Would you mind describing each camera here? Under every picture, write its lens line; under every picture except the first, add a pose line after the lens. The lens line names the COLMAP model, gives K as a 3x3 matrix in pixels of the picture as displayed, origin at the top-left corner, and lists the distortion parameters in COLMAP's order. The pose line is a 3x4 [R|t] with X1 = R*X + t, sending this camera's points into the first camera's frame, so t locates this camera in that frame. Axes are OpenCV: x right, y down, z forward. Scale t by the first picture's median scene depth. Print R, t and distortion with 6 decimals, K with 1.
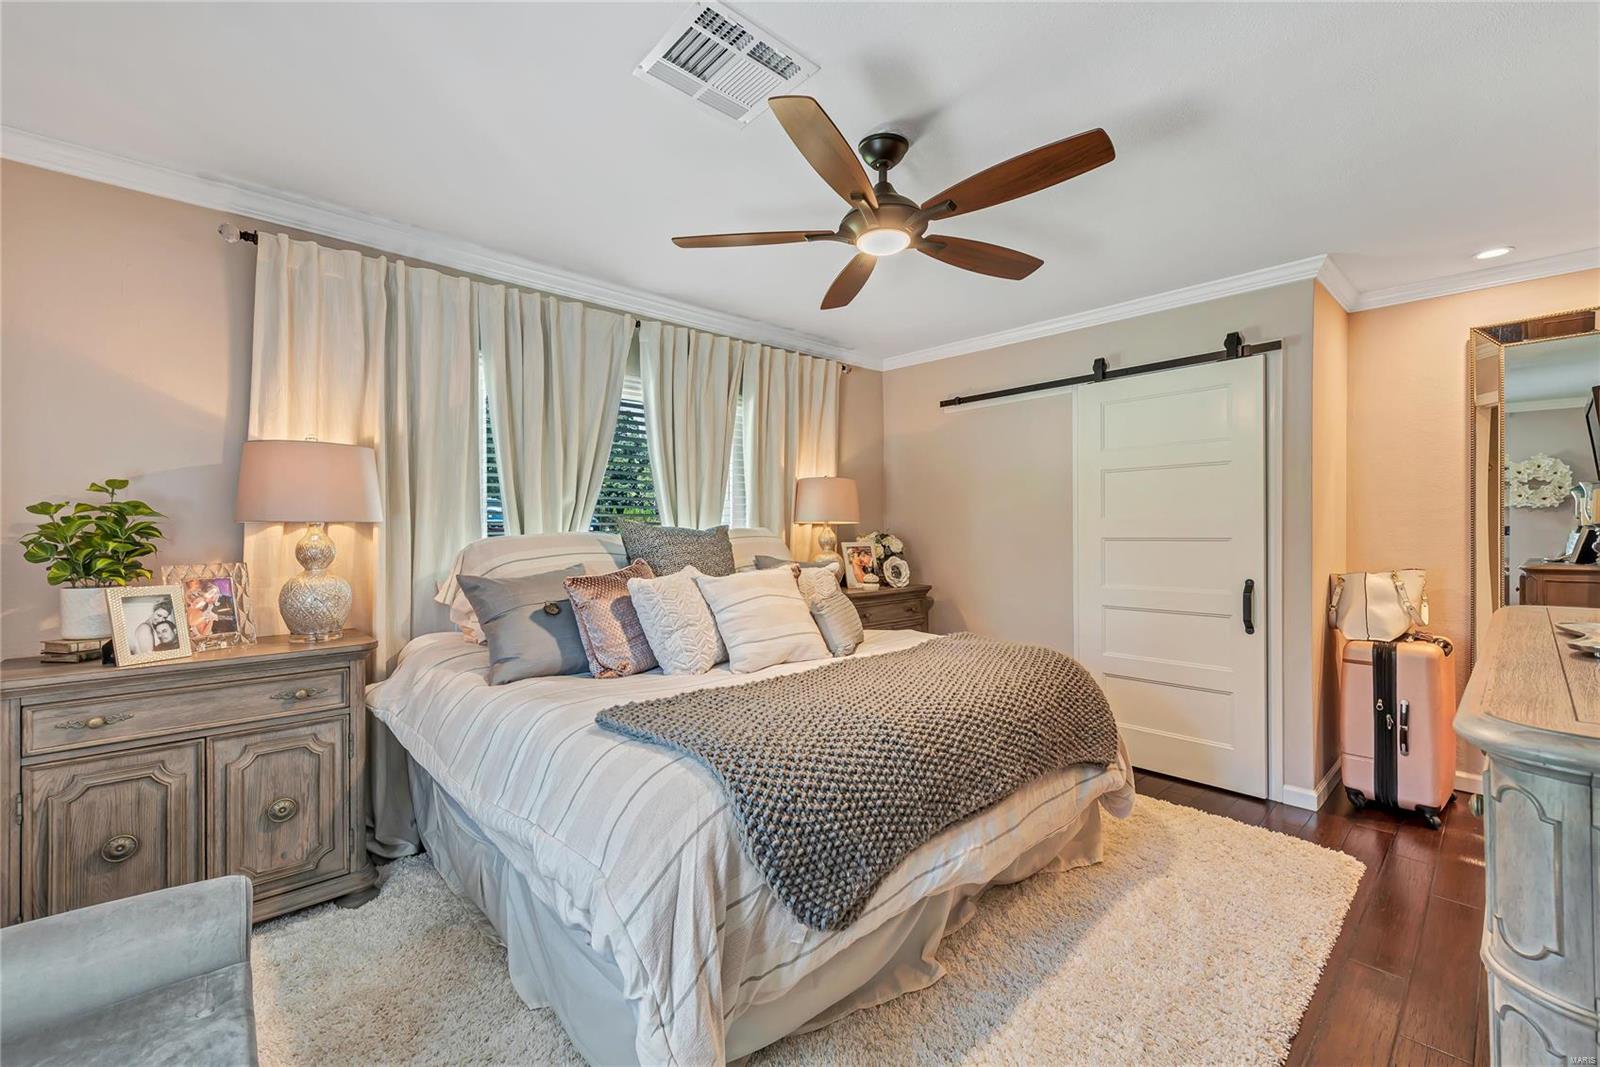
lens RADIAL K [[670.4, 0, 799.5], [0, 670.4, 524.6], [0, 0, 1]] dist [0.021104, -0.000132]
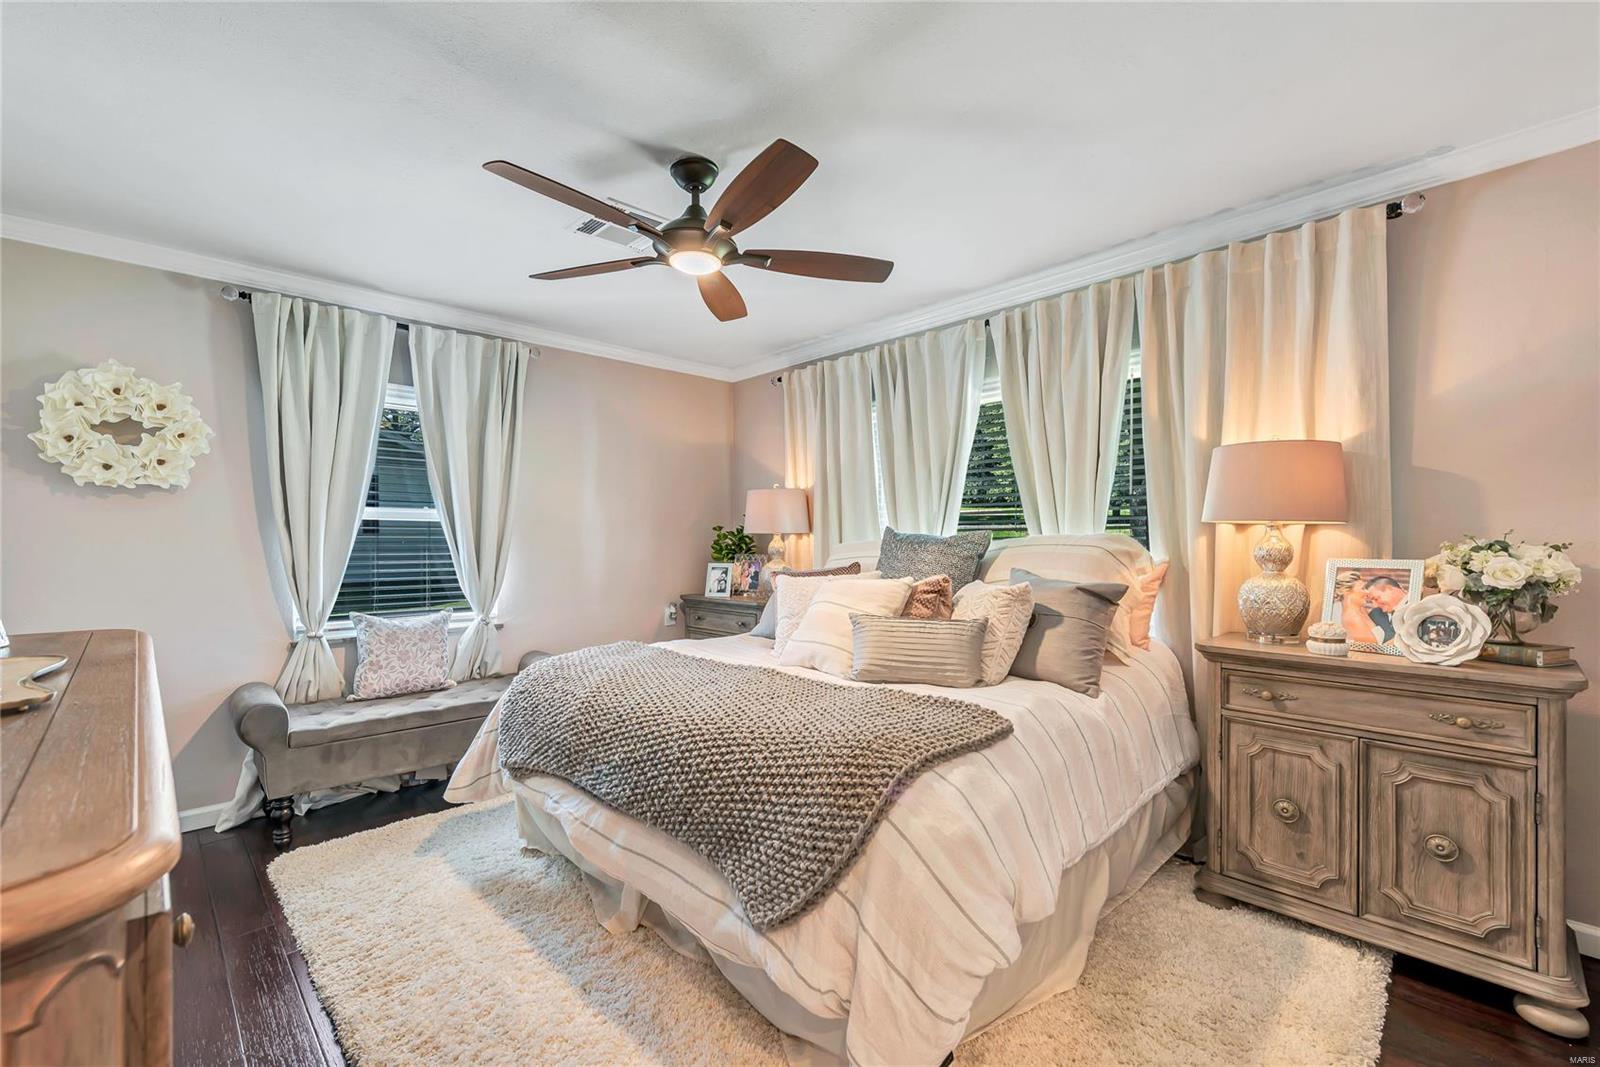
lens RADIAL K [[670.4, 0, 799.5], [0, 670.4, 524.6], [0, 0, 1]] dist [0.021104, -0.000132]
pose [[0.016922, -0.018716, -0.999682, 0.739050], [0.008848, 0.999788, -0.018569, 0.005883], [0.999818, -0.008531, 0.017084, 0.739235]]
